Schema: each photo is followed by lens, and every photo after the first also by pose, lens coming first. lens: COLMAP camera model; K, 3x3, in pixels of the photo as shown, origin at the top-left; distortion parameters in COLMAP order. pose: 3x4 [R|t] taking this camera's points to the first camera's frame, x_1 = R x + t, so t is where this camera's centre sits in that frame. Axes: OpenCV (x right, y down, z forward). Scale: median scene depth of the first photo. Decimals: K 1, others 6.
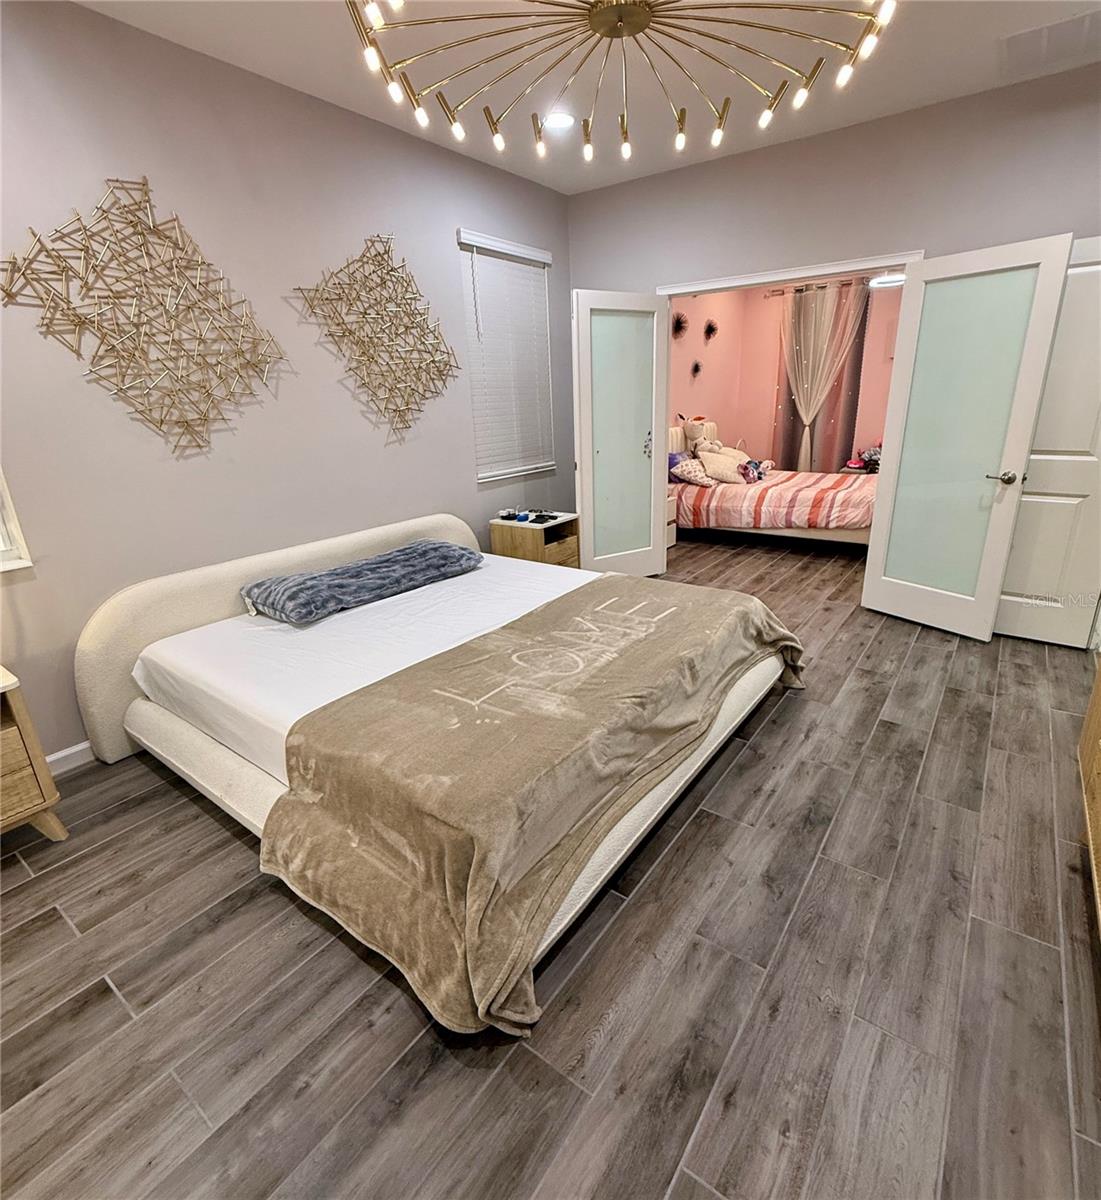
lens RADIAL K [[601.6, 0, 550.5], [0, 601.6, 600.0], [0, 0, 1]] dist [-0.001646, 0.000410]
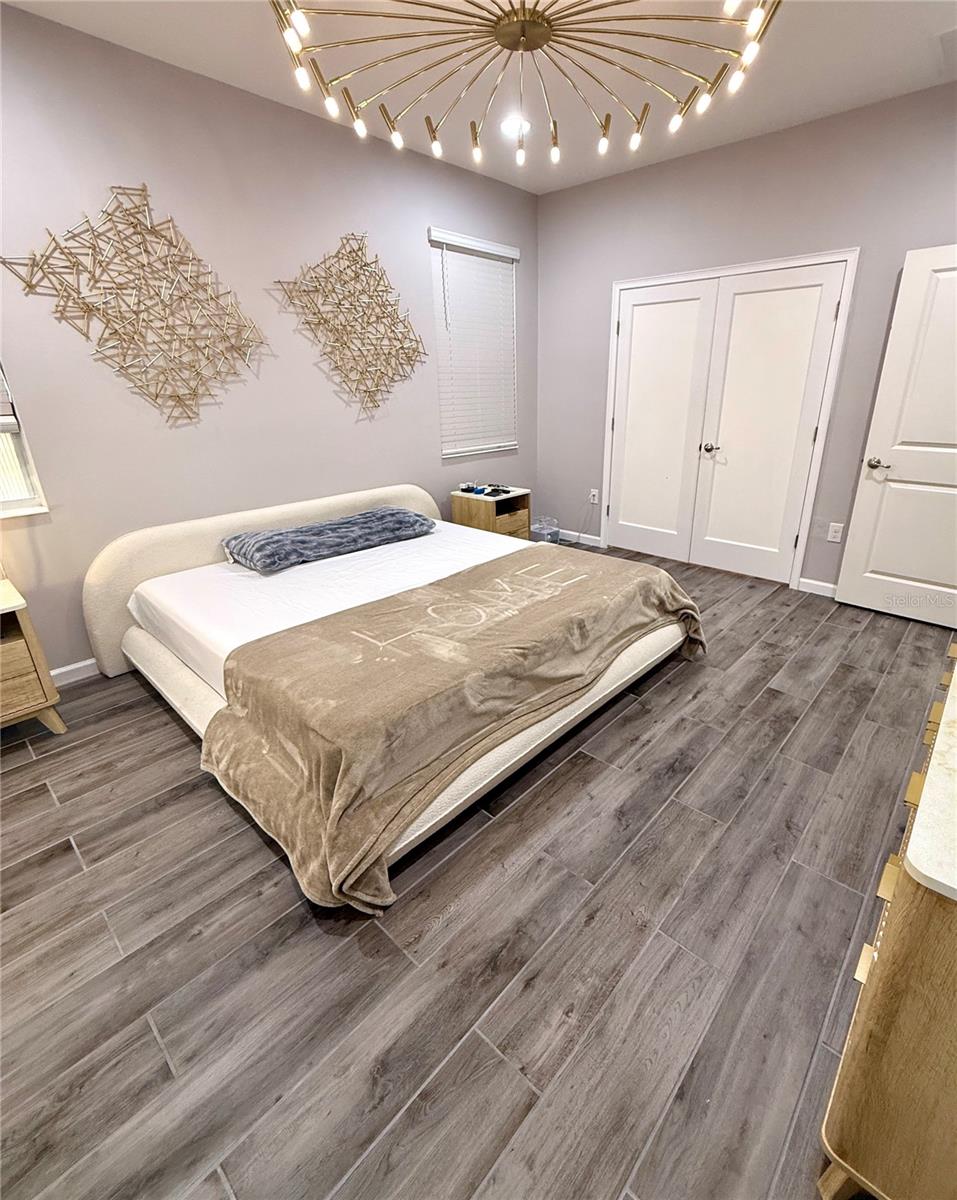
lens RADIAL K [[544.0, 0, 501.2], [0, 544.0, 591.6], [0, 0, 1]] dist [0.000650, -0.000312]
pose [[0.994479, 0.056358, -0.088518, 0.165238], [-0.052704, 0.997680, 0.043092, 0.008952], [0.090742, -0.038189, 0.995142, -0.026777]]
